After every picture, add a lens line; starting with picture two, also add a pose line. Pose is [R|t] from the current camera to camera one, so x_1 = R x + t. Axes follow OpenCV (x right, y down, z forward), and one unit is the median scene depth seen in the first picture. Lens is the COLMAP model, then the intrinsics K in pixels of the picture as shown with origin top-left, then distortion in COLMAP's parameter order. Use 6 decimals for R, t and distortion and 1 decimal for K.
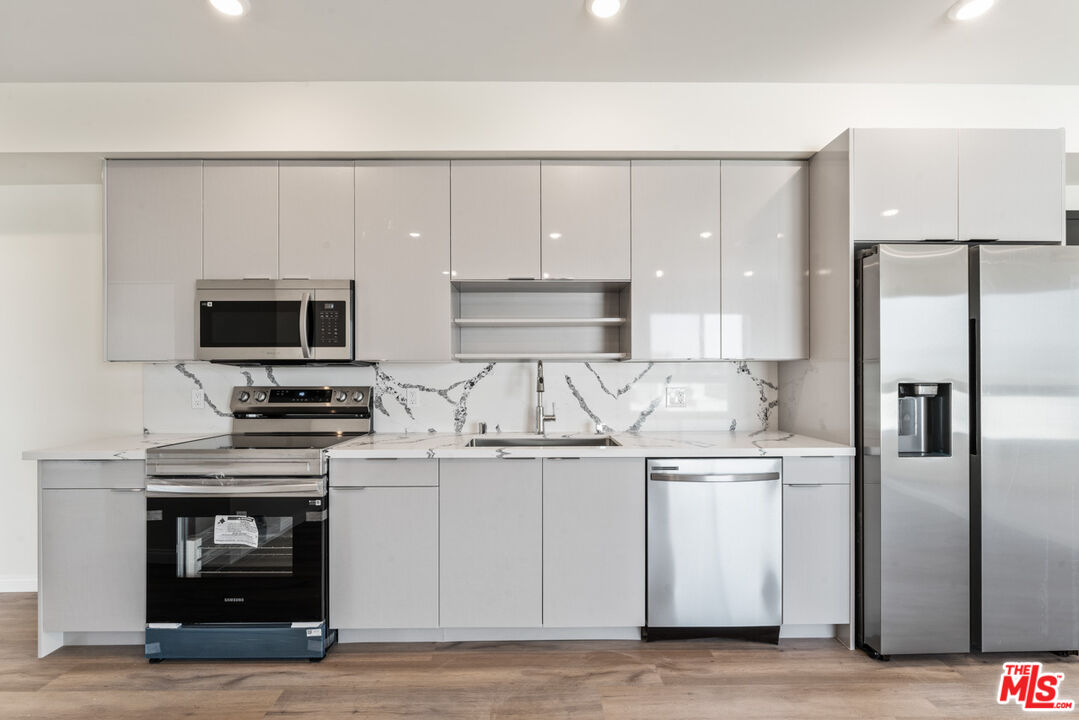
lens RADIAL K [[469.5, 0, 540.1], [0, 469.5, 378.3], [0, 0, 1]] dist [-0.001554, -0.000268]
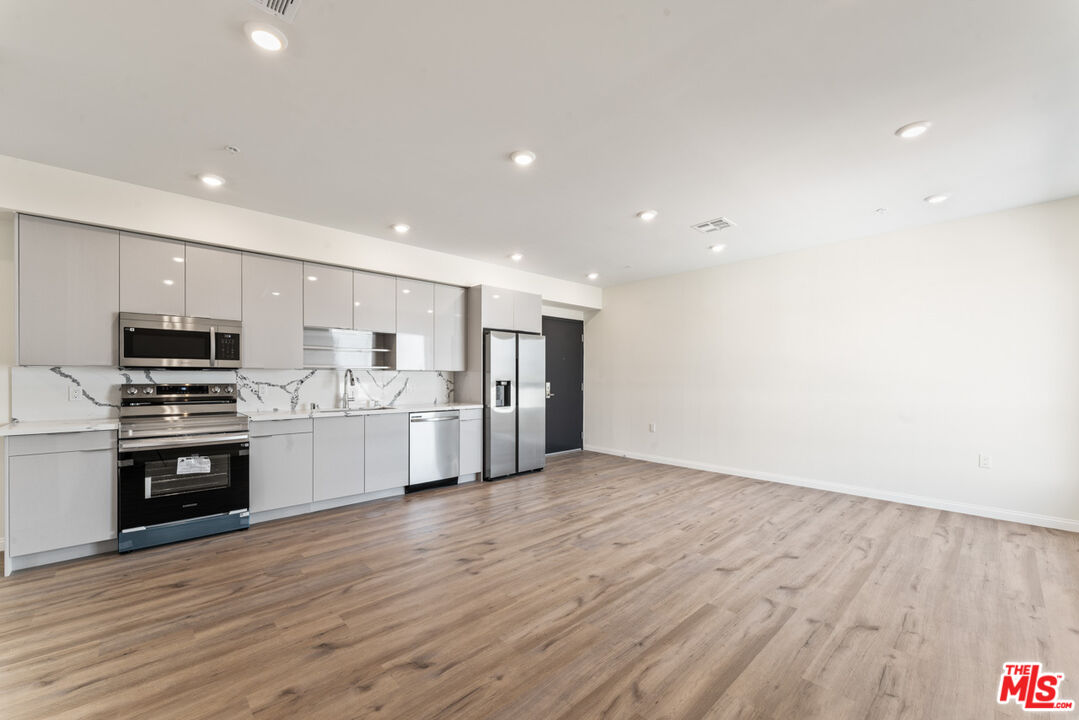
lens RADIAL K [[421.3, 0, 535.3], [0, 421.3, 364.6], [0, 0, 1]] dist [-0.000791, -0.000023]
pose [[0.742916, 0.024427, 0.668938, -0.639383], [-0.001722, 0.999400, -0.034583, 0.000400], [-0.669382, 0.024540, 0.742513, -0.878420]]
